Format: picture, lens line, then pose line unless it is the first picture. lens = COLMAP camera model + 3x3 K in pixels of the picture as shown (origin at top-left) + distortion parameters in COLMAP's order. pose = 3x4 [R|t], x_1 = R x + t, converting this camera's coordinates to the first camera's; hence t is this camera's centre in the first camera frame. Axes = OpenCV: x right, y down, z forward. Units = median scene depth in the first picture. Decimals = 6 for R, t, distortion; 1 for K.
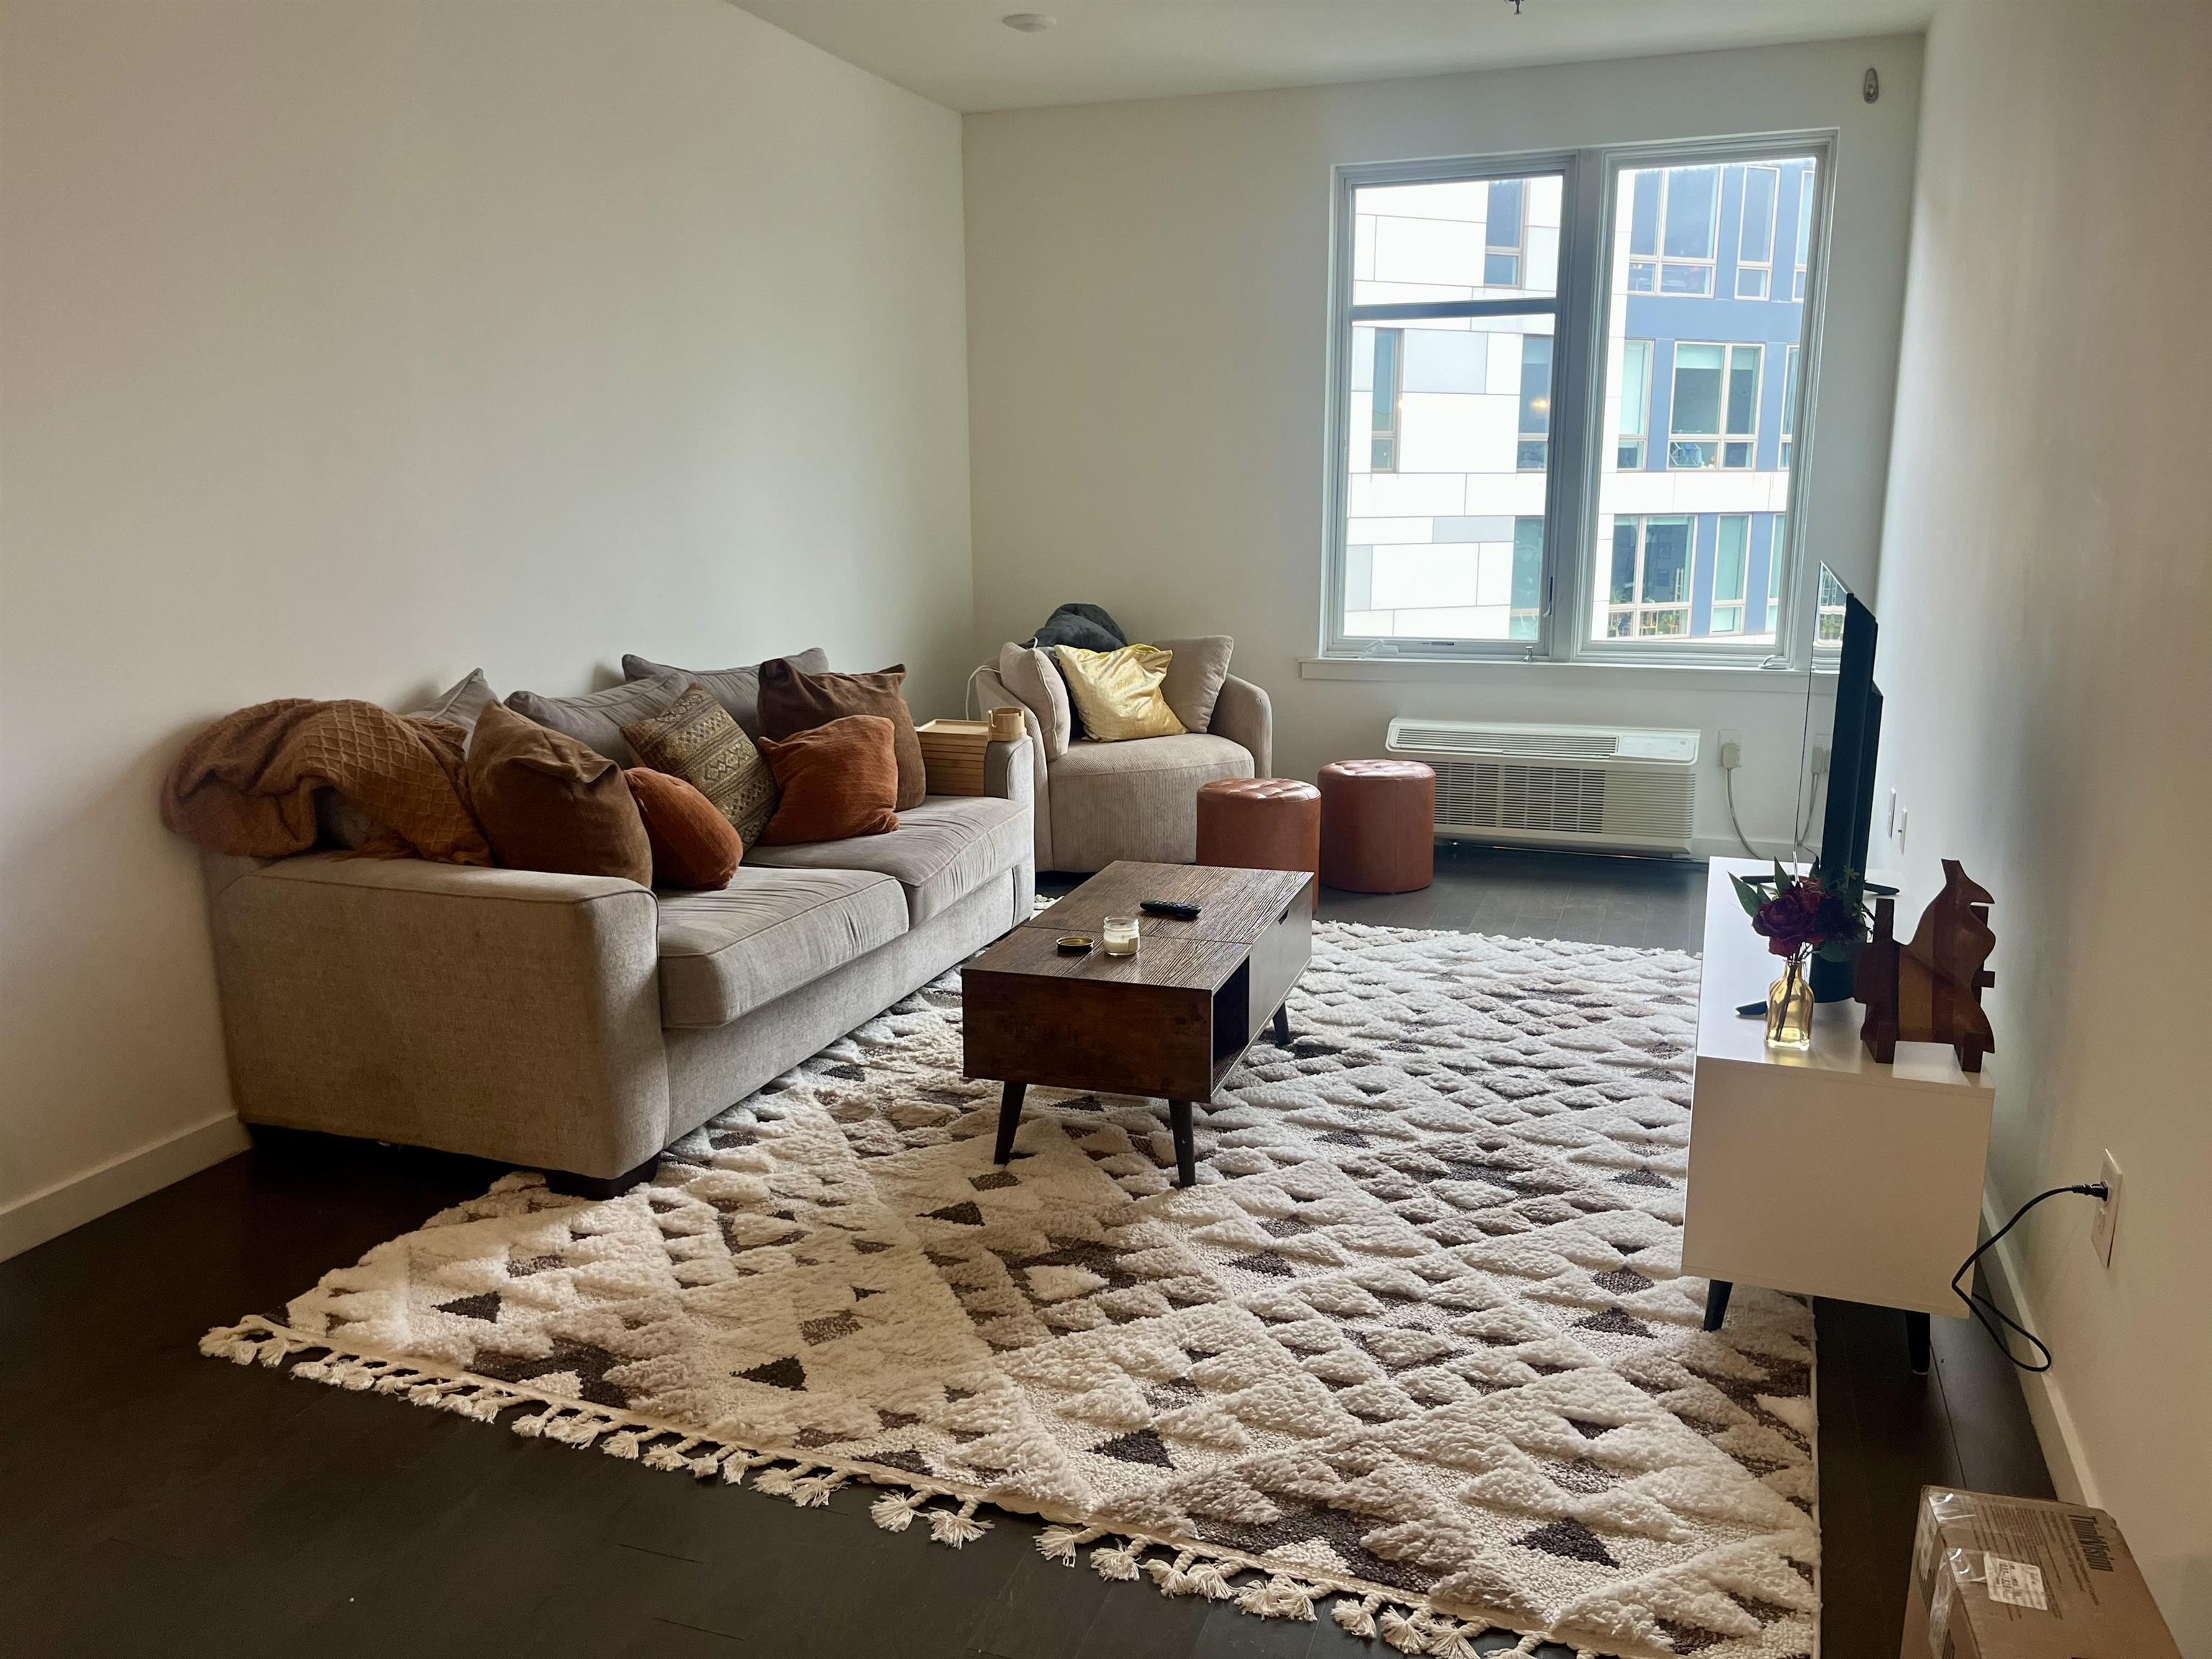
lens RADIAL K [[1677.8, 0, 1106.0], [0, 1677.8, 829.5], [0, 0, 1]] dist [0.038564, -0.007480]
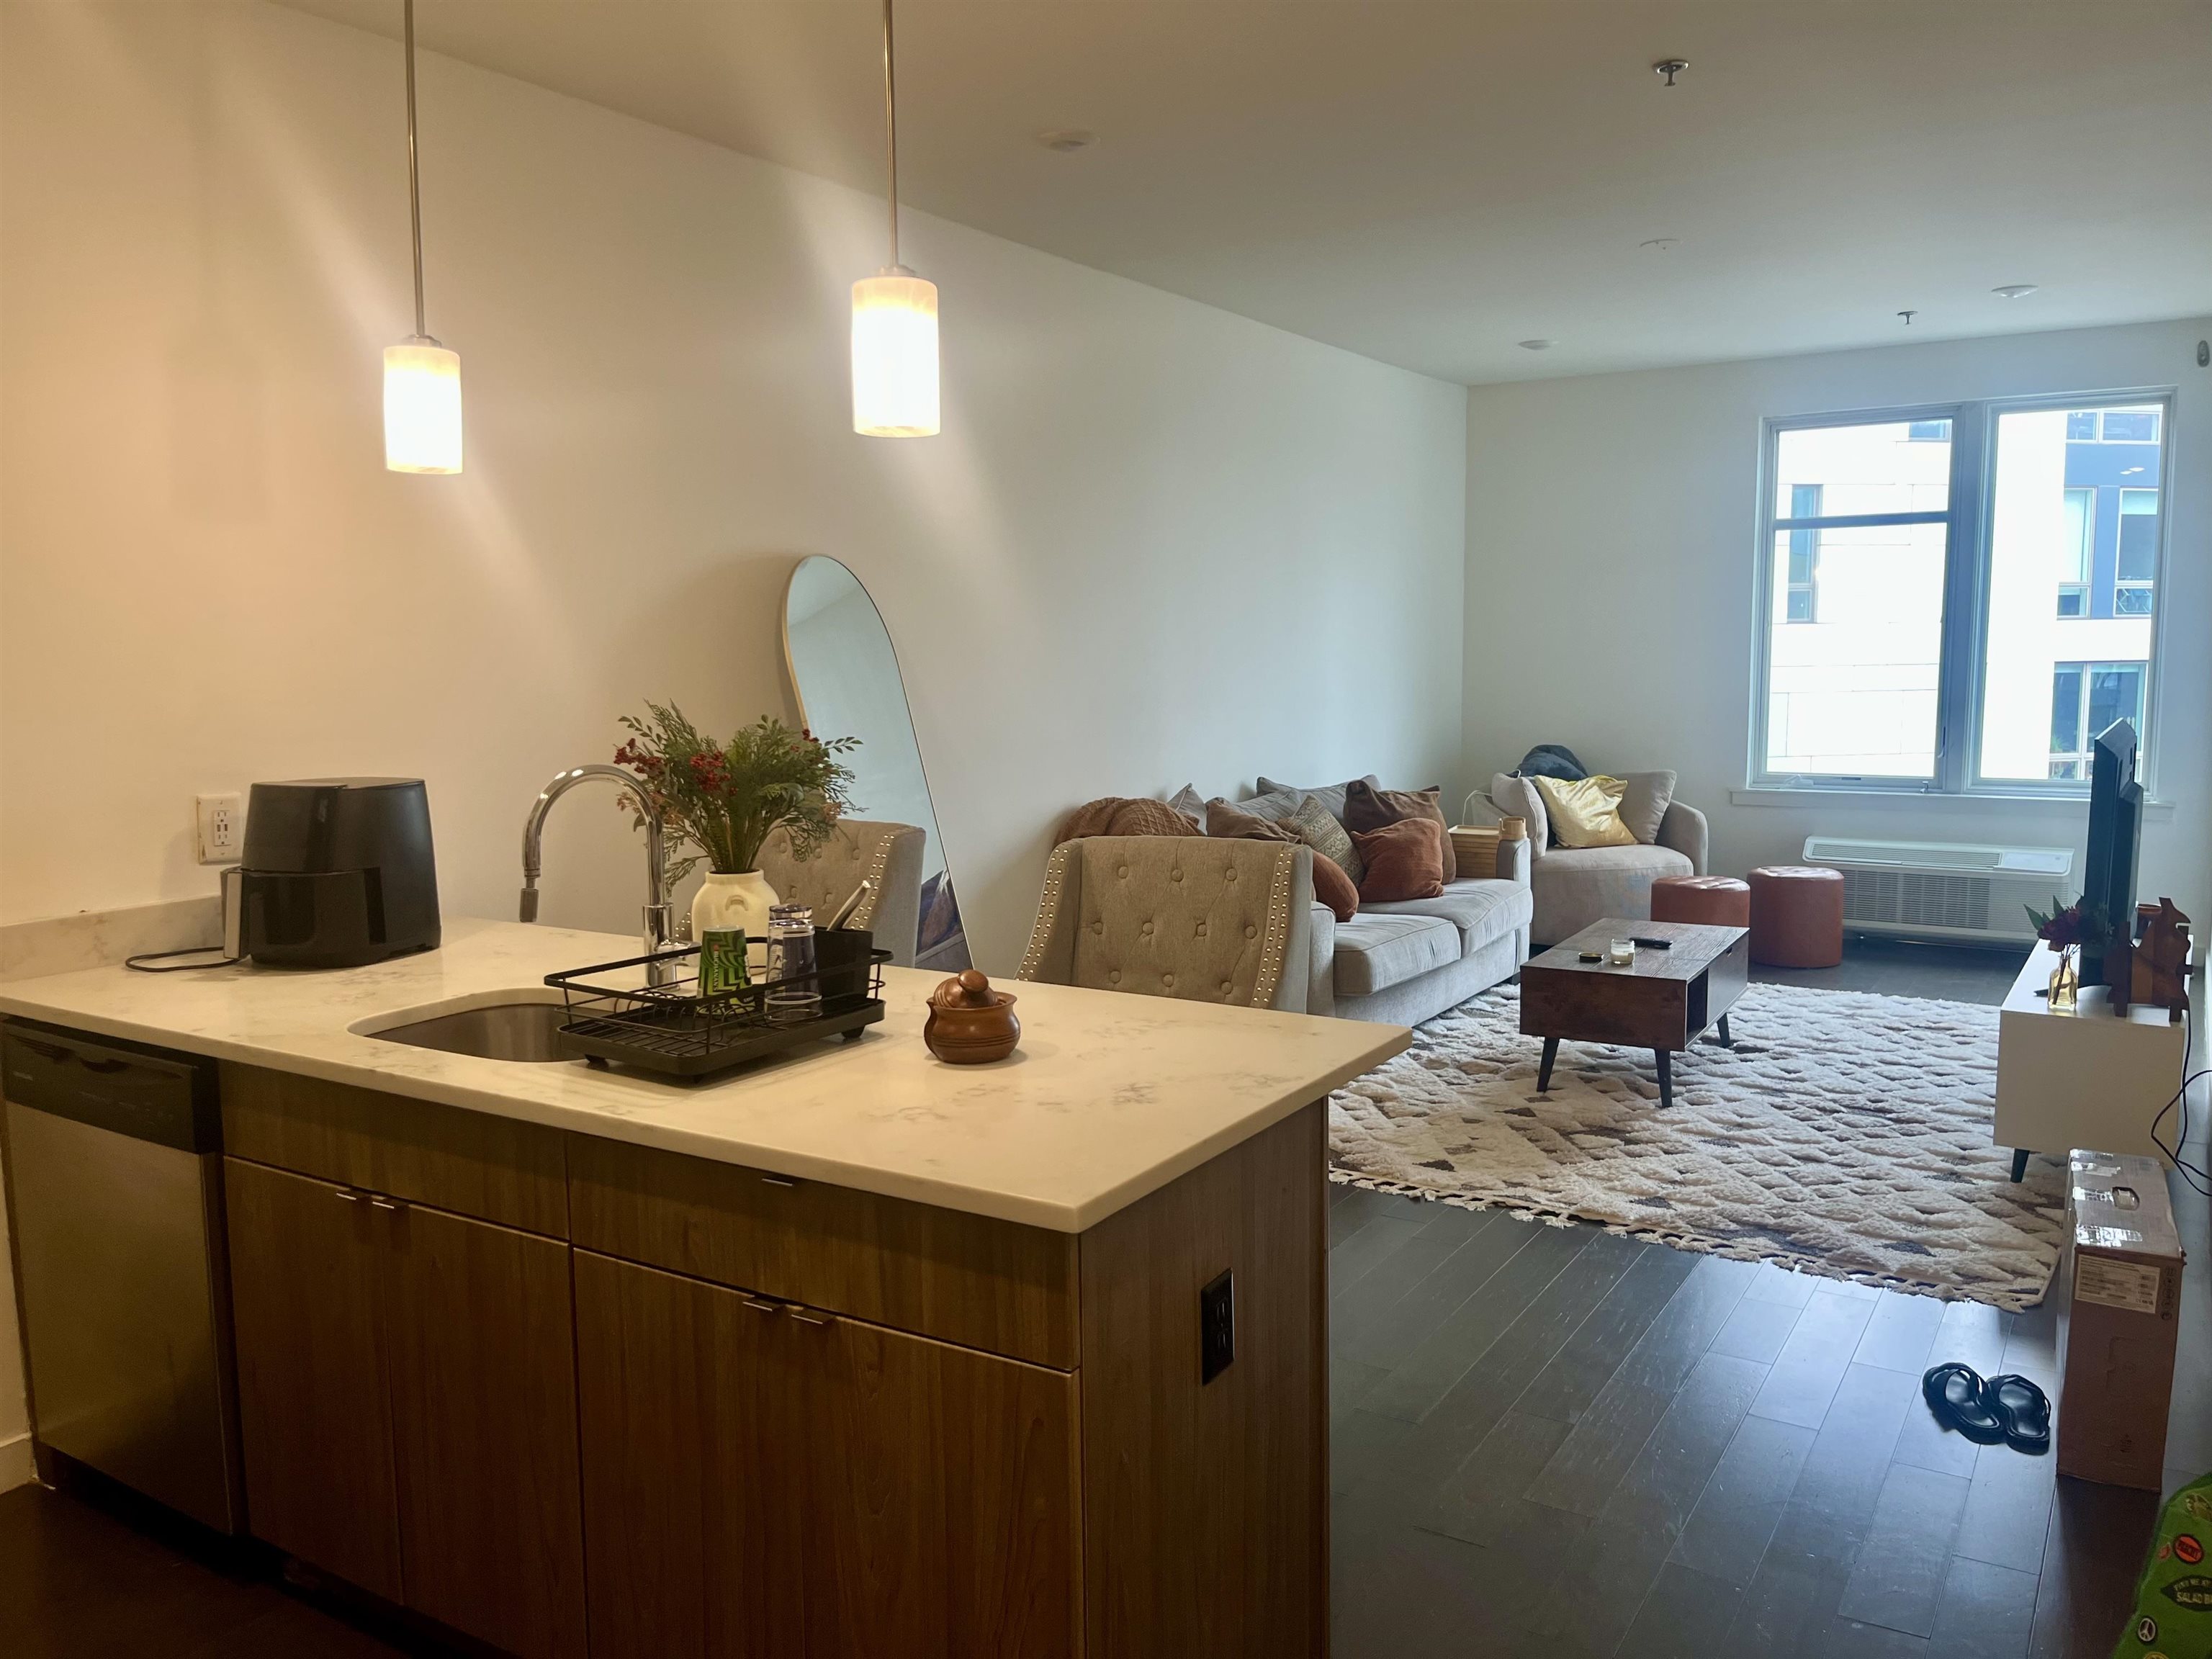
lens RADIAL K [[1677.8, 0, 1106.0], [0, 1677.8, 829.5], [0, 0, 1]] dist [0.038564, -0.007480]
pose [[0.974297, 0.019036, -0.224462, -0.103864], [-0.037980, 0.996040, -0.080383, 0.089229], [0.222043, 0.086842, 0.971162, -0.619863]]
